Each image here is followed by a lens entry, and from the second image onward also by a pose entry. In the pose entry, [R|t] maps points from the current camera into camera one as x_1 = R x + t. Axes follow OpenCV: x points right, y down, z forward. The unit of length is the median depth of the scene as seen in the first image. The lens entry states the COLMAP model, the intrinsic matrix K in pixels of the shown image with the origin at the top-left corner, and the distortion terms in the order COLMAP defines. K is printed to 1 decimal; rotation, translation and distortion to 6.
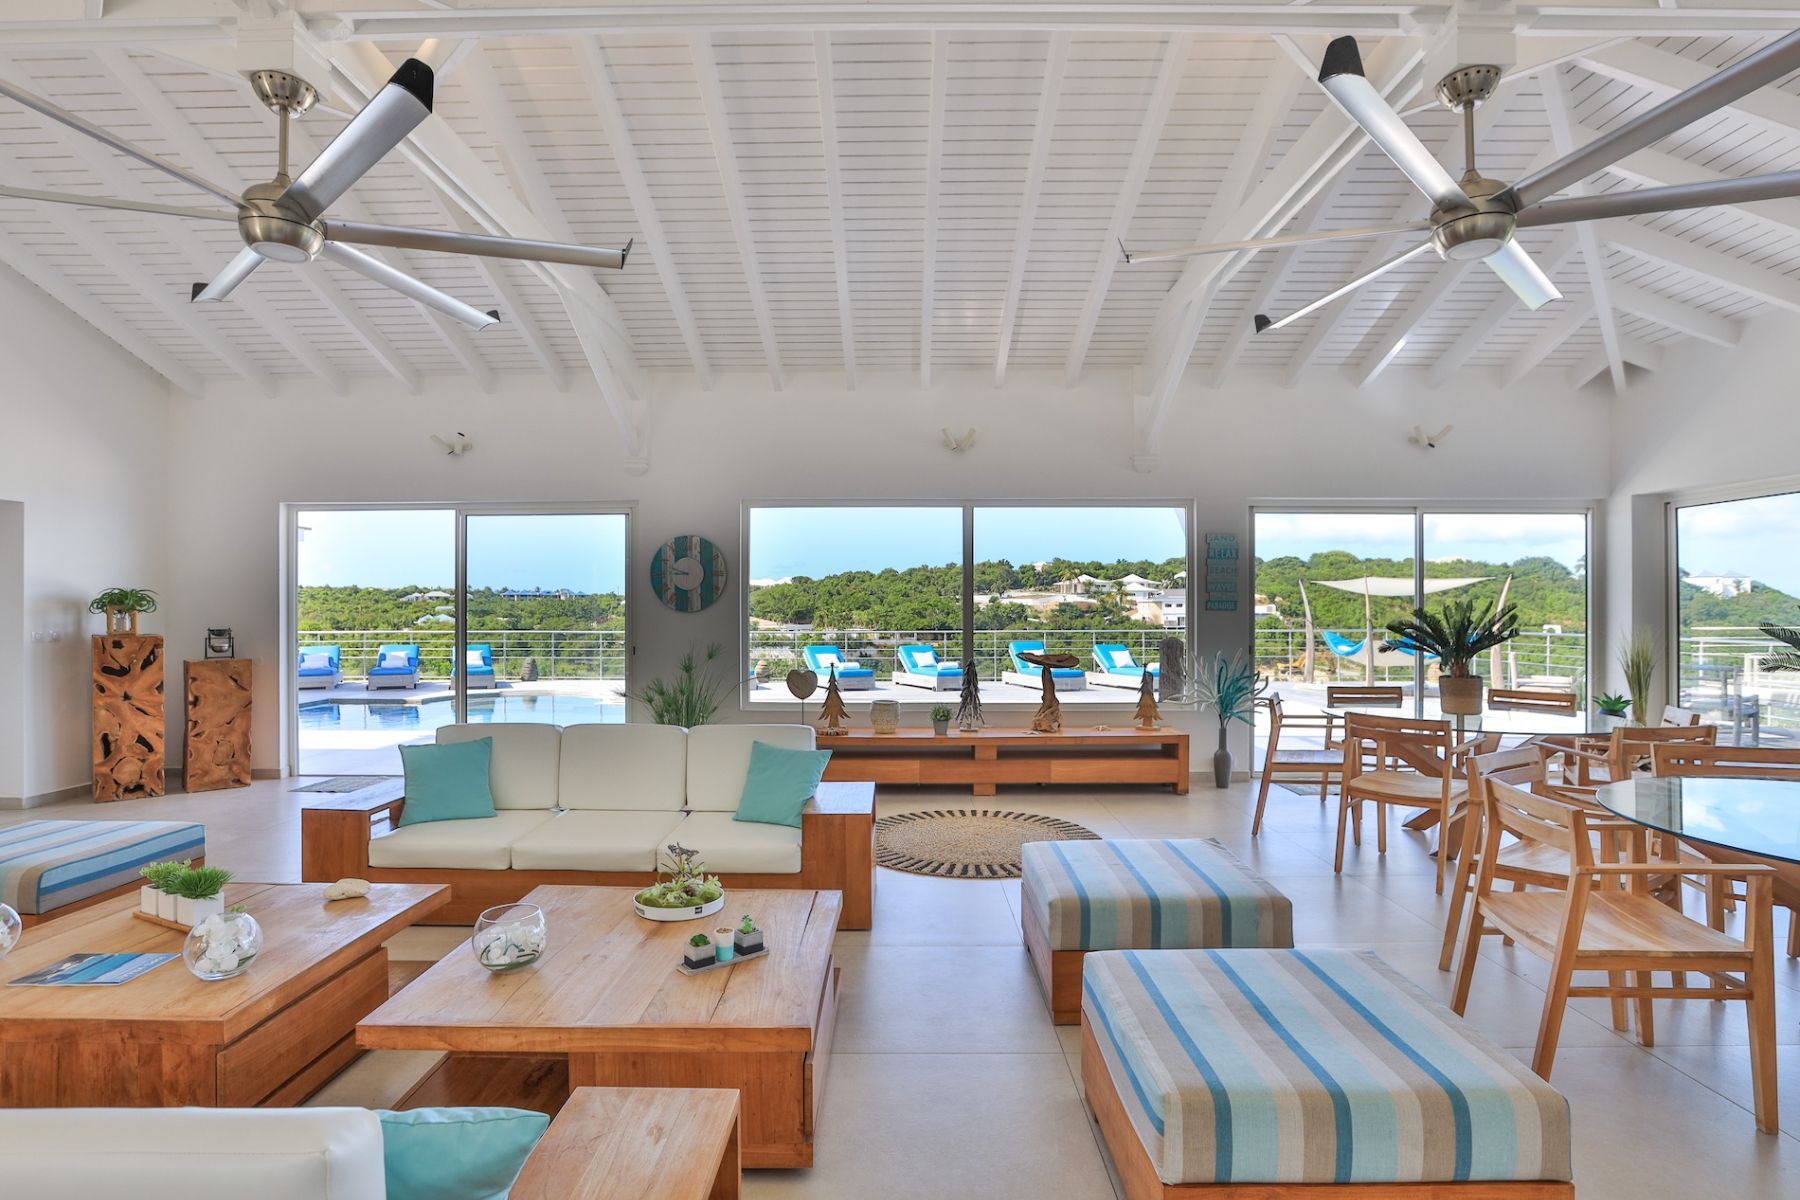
lens RADIAL K [[892.0, 0, 874.7], [0, 892.0, 601.9], [0, 0, 1]] dist [-0.015034, 0.000283]
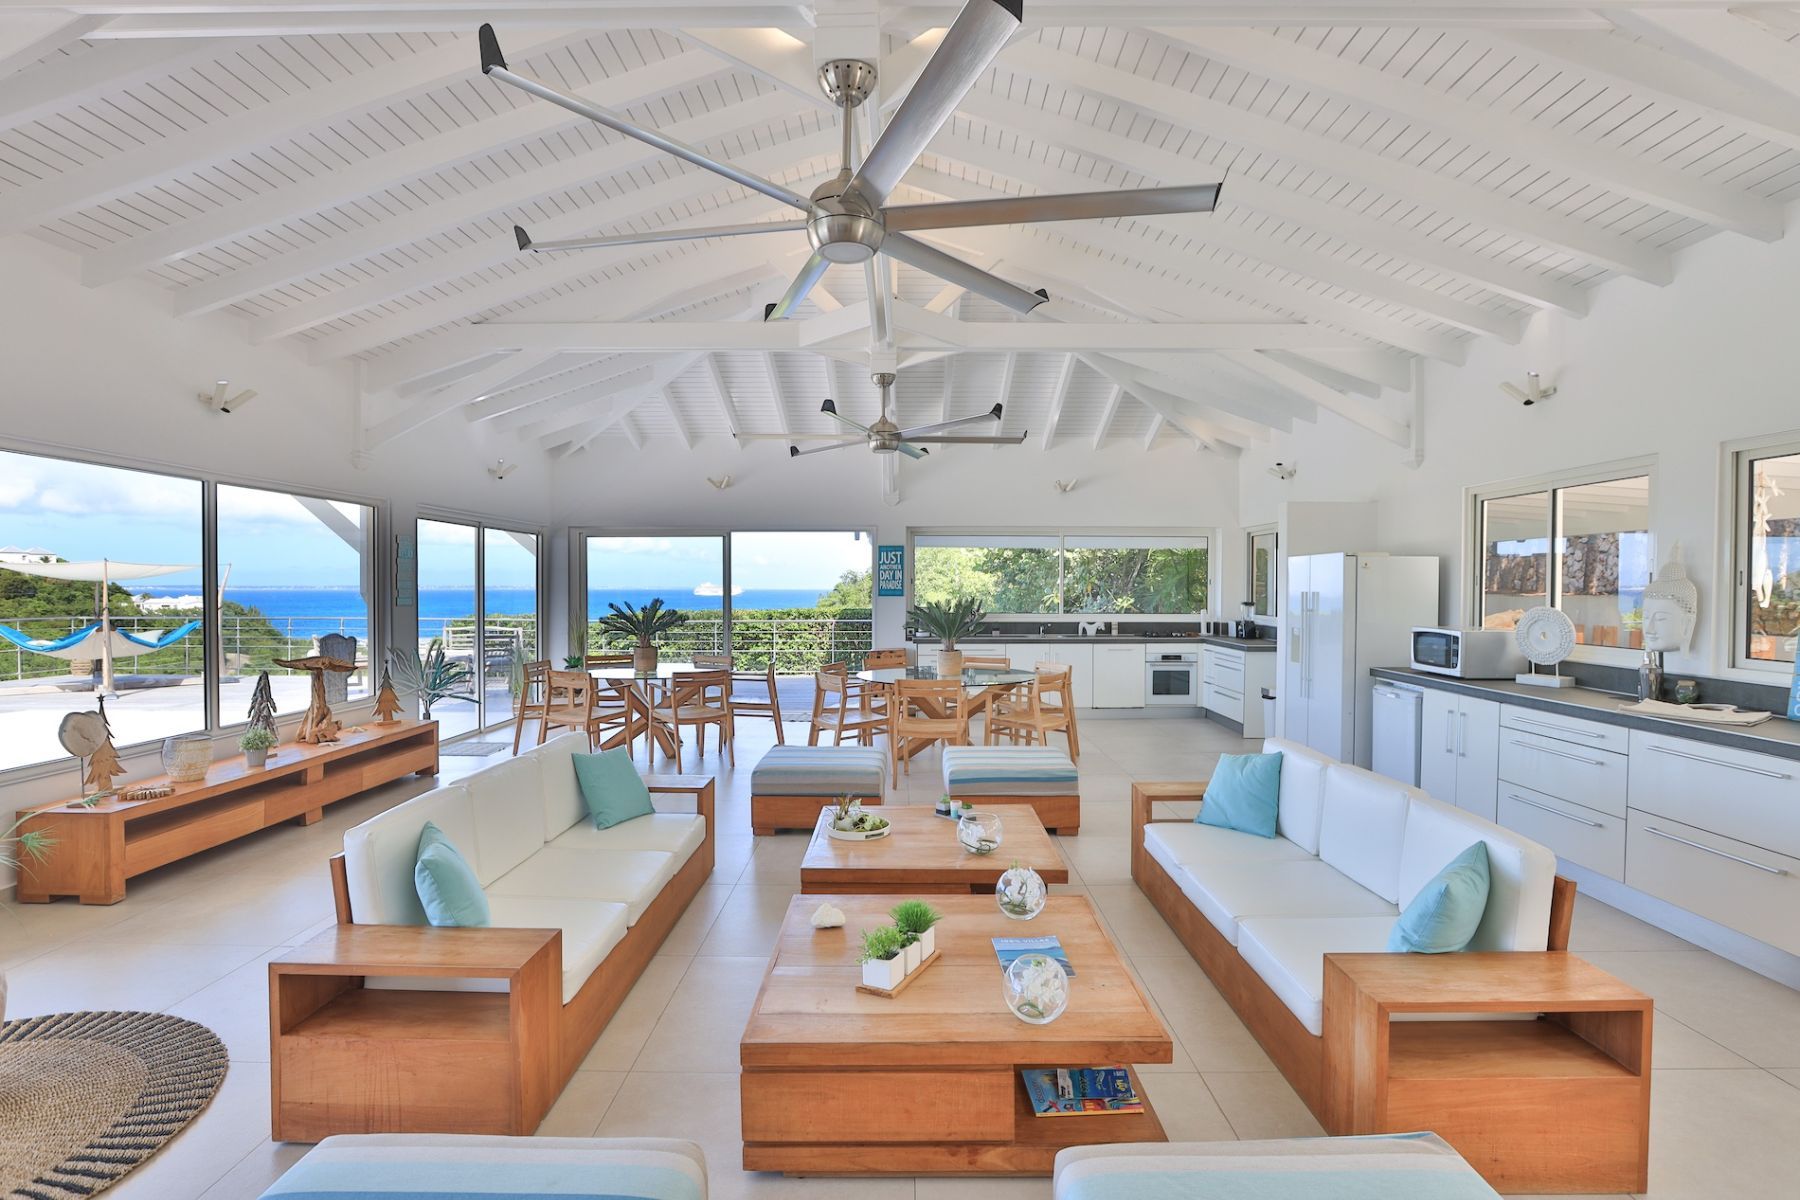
lens RADIAL K [[907.3, 0, 900.0], [0, 907.3, 600.0], [0, 0, 1]] dist [-0.027824, -0.000316]
pose [[-0.005175, -0.016640, 0.999848, -0.044971], [-0.008850, 0.999823, 0.016594, -0.001500], [-0.999947, -0.008762, -0.005322, 0.024323]]
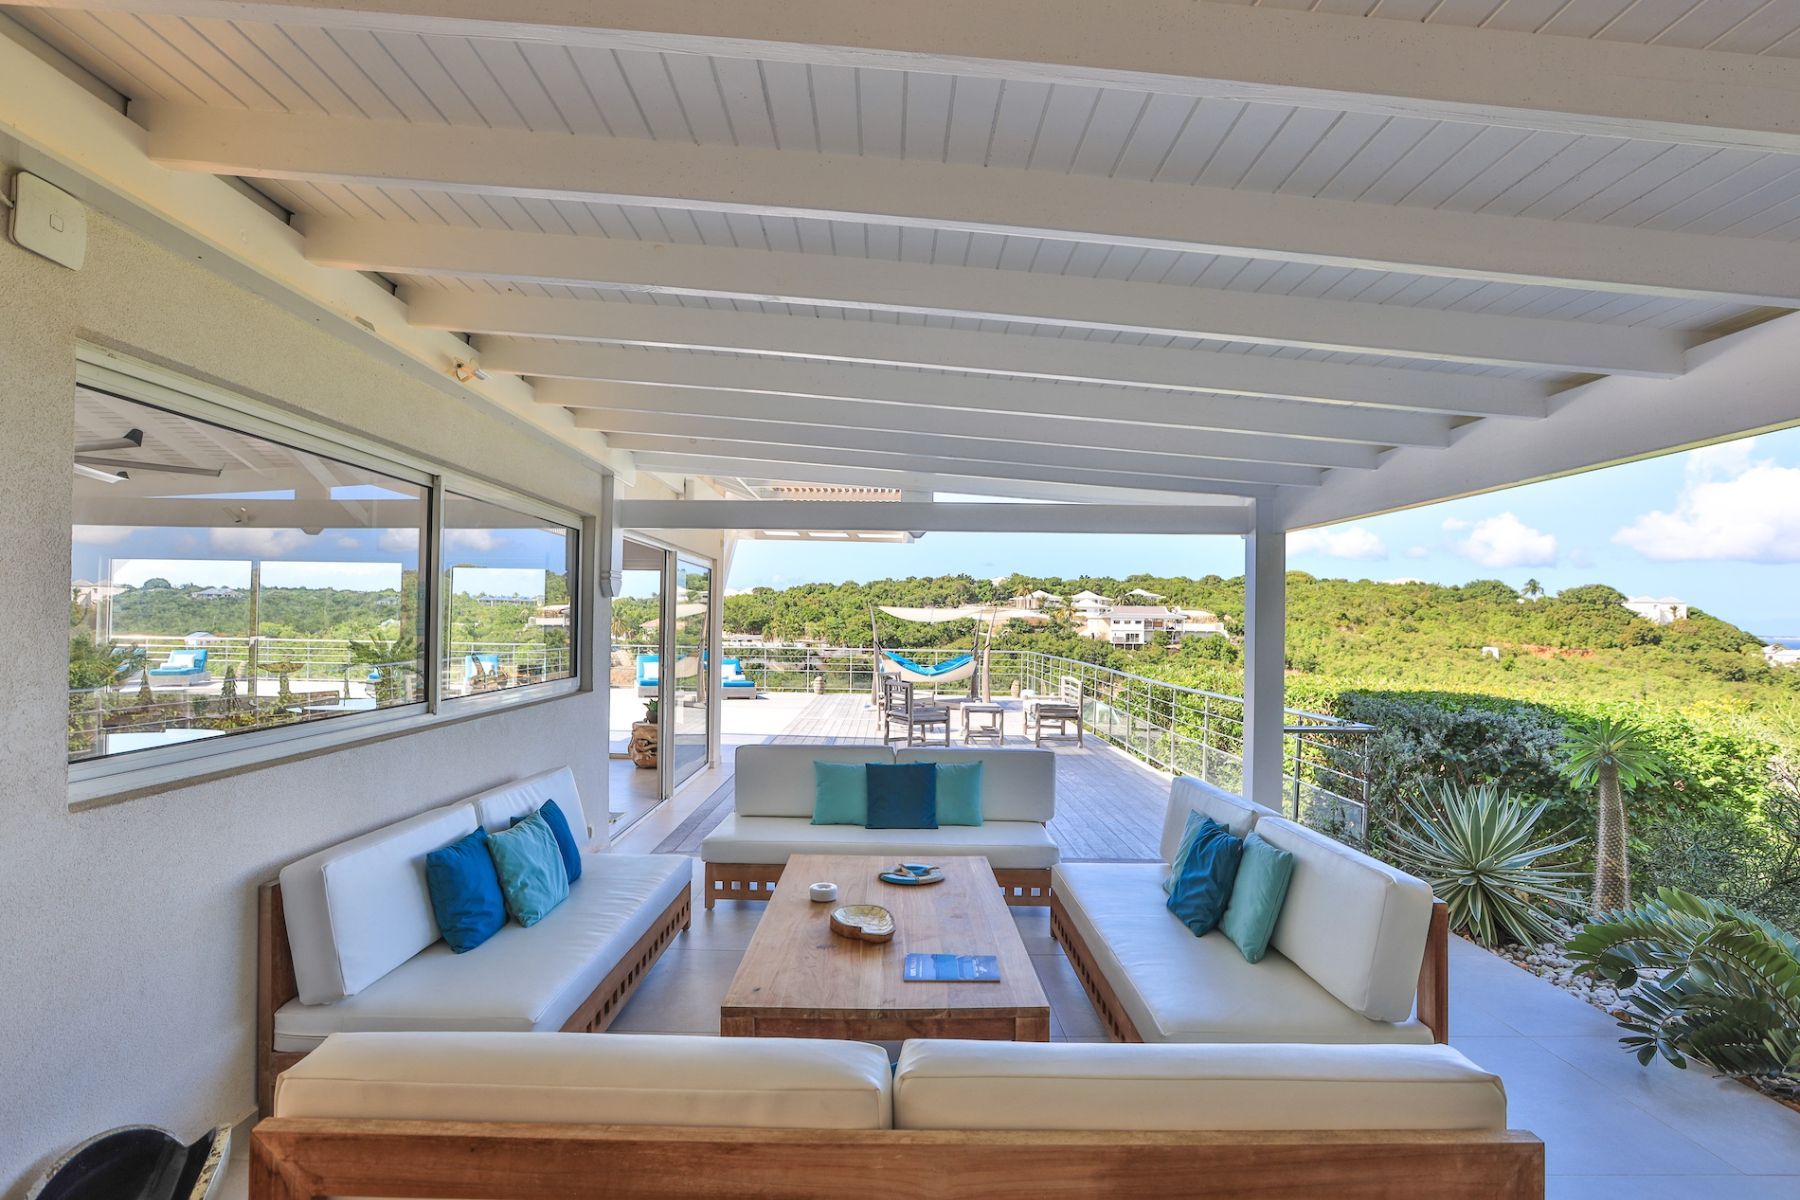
lens RADIAL K [[907.3, 0, 900.0], [0, 907.3, 600.0], [0, 0, 1]] dist [-0.027824, -0.000316]
pose [[0.999749, 0.016818, 0.014782, 0.070341], [-0.016607, 0.999760, -0.014290, -0.002518], [-0.015019, 0.014041, 0.999789, -0.027810]]
